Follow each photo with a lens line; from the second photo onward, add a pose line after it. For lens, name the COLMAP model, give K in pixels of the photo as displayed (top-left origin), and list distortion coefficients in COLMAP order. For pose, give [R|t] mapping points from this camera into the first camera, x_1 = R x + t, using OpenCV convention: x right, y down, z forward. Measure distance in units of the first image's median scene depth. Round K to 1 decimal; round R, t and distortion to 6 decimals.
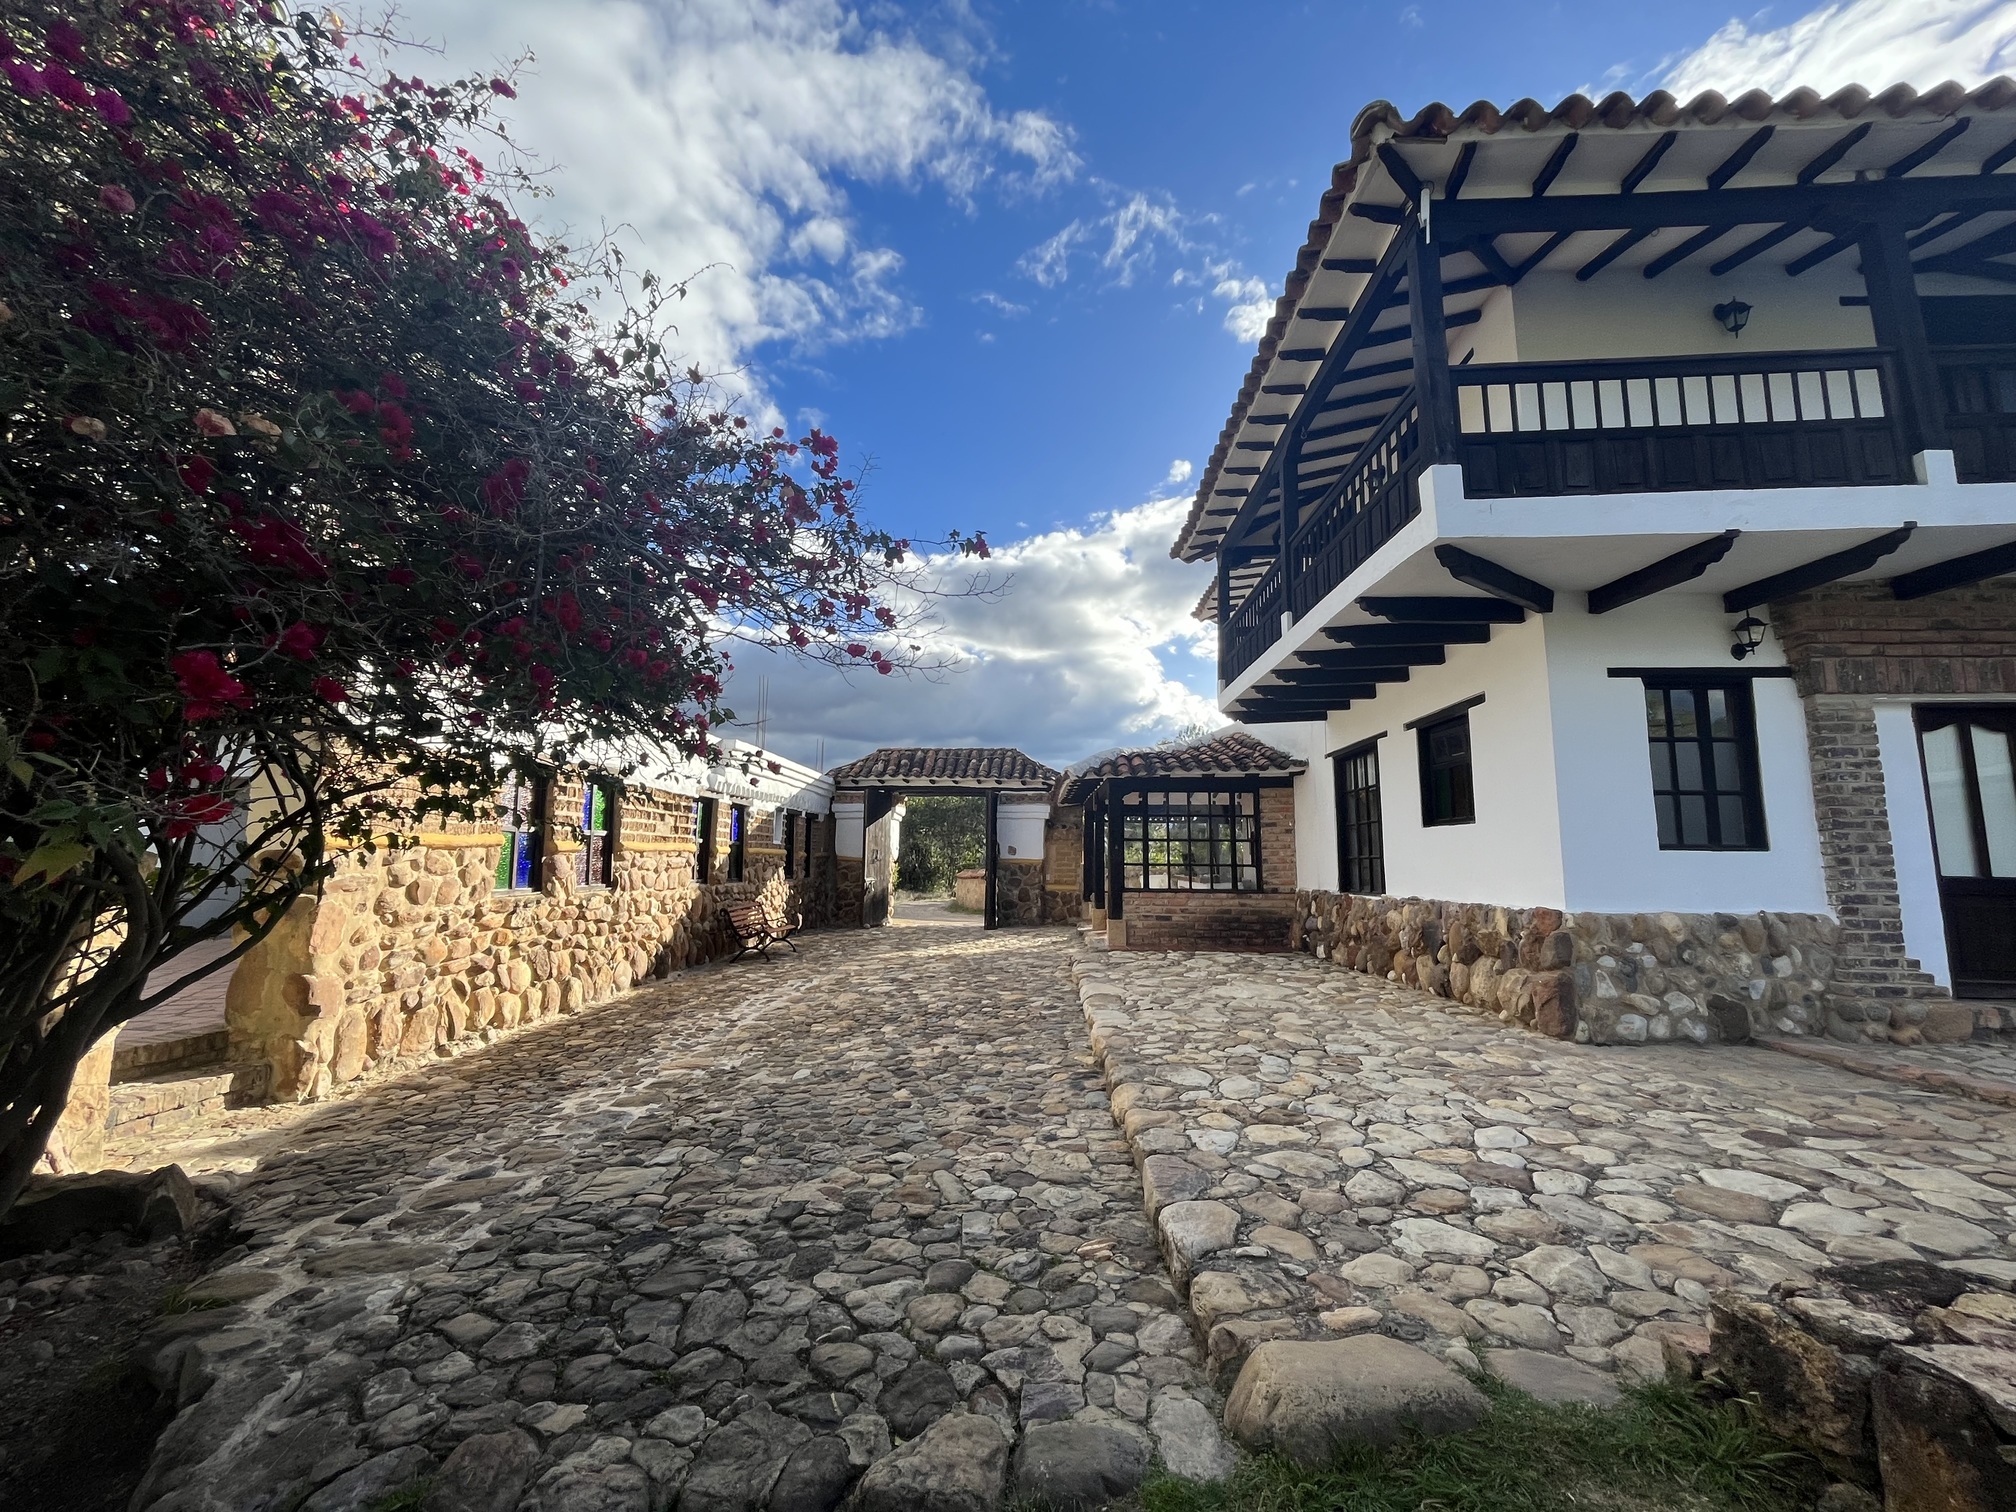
lens RADIAL K [[819.4, 0, 1004.5], [0, 819.4, 761.0], [0, 0, 1]] dist [-0.002650, -0.000381]
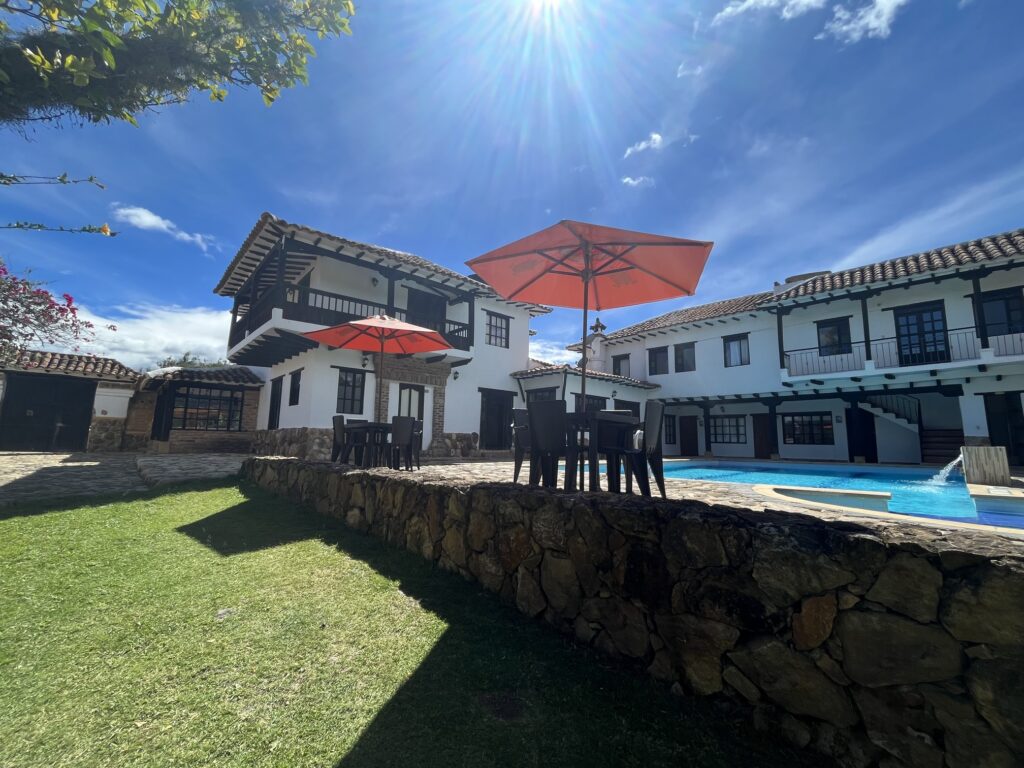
lens RADIAL K [[418.6, 0, 510.8], [0, 418.6, 386.1], [0, 0, 1]] dist [-0.003520, 0.001480]
pose [[0.706097, 0.096687, 0.701483, -0.017708], [-0.099932, 0.994326, -0.036461, -0.017280], [-0.701029, -0.044356, 0.711752, -0.576873]]
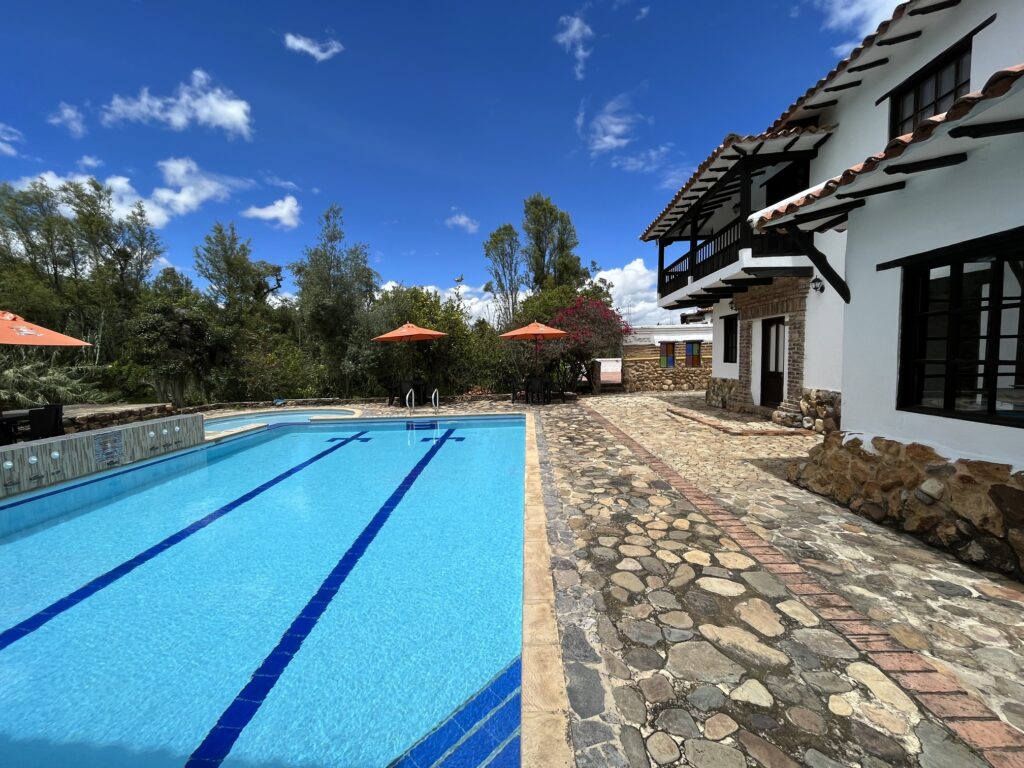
lens RADIAL K [[416.2, 0, 510.2], [0, 416.2, 386.5], [0, 0, 1]] dist [-0.002650, -0.000381]
pose [[-0.011026, 0.063917, -0.997894, 1.630347], [0.155794, 0.985878, 0.061425, -0.037285], [0.987728, -0.154789, -0.020828, -0.010869]]
